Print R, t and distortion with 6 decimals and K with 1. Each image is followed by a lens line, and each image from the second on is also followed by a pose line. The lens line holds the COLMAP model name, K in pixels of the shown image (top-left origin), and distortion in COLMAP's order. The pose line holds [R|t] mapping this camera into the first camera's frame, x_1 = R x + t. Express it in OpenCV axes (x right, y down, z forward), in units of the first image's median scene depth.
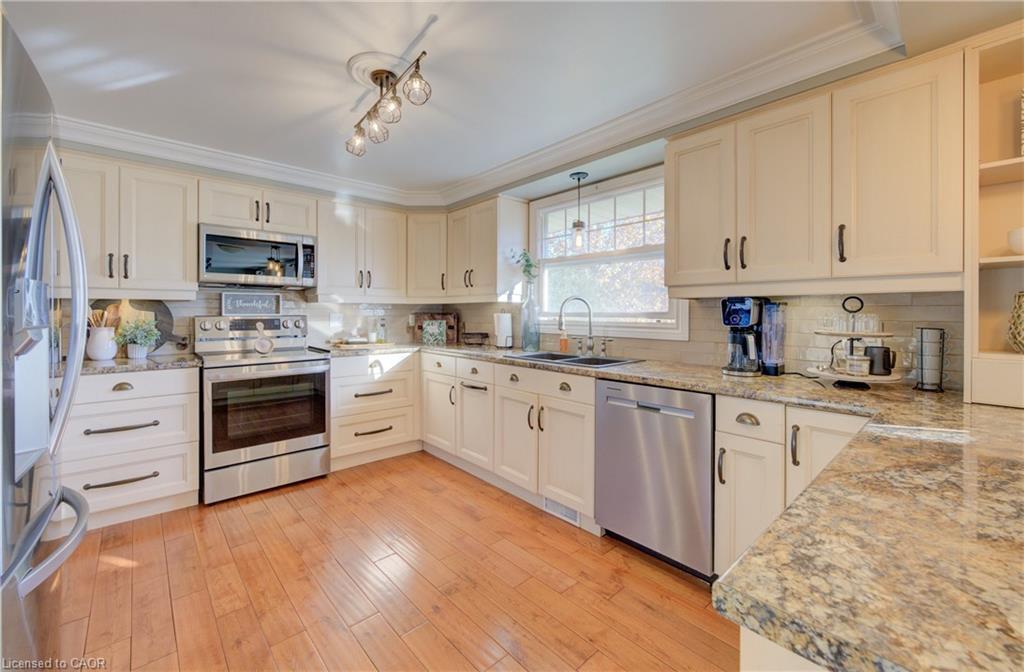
lens RADIAL K [[415.2, 0, 510.0], [0, 415.2, 307.9], [0, 0, 1]] dist [-0.010023, -0.000014]
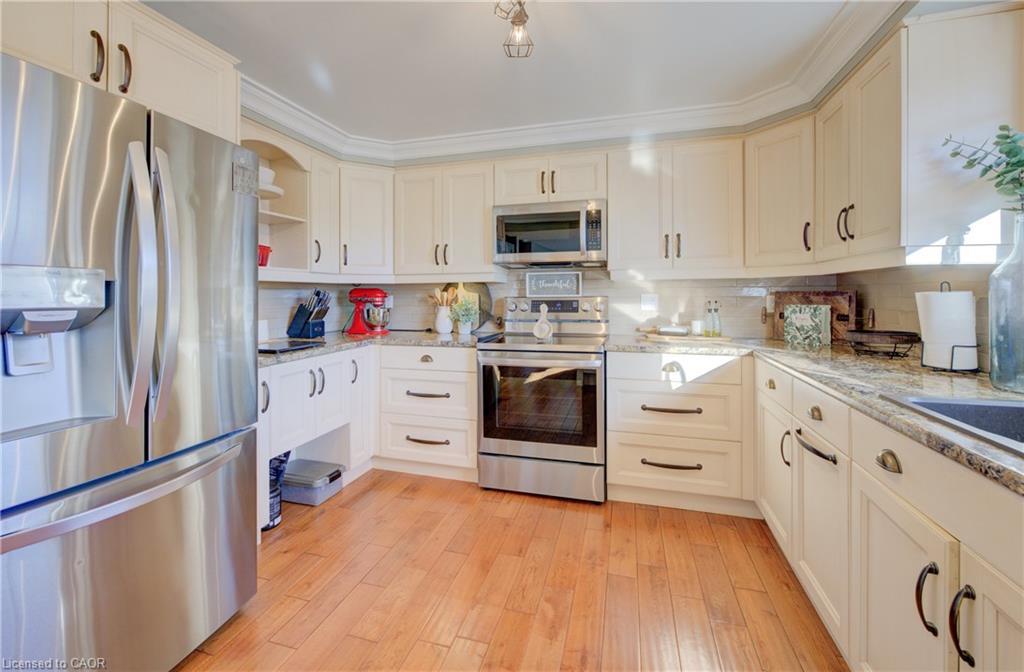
lens RADIAL K [[417.1, 0, 508.9], [0, 417.1, 290.1], [0, 0, 1]] dist [-0.009978, 0.000146]
pose [[0.523188, -0.012380, -0.852128, 0.121764], [0.016393, 0.999856, -0.004461, 0.006112], [0.852060, -0.011635, 0.523315, 0.407705]]
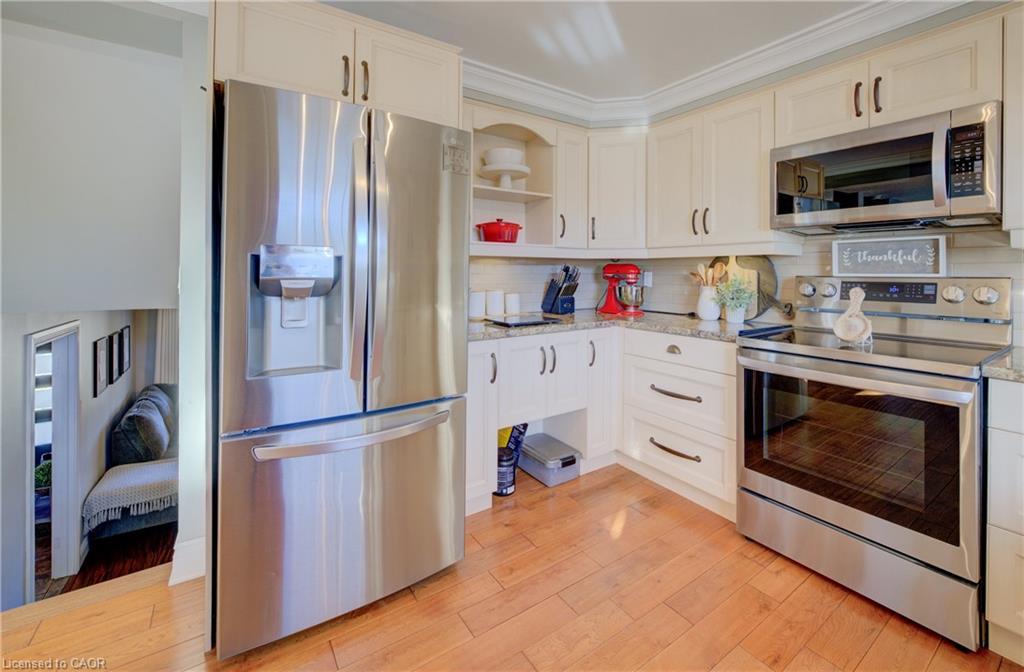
lens RADIAL K [[426.1, 0, 514.8], [0, 426.1, 267.8], [0, 0, 1]] dist [-0.009288, 0.000474]
pose [[-0.144118, -0.009557, -0.989514, 0.053010], [0.007041, 0.999918, -0.010683, 0.008785], [0.989535, -0.008507, -0.144039, 0.542614]]
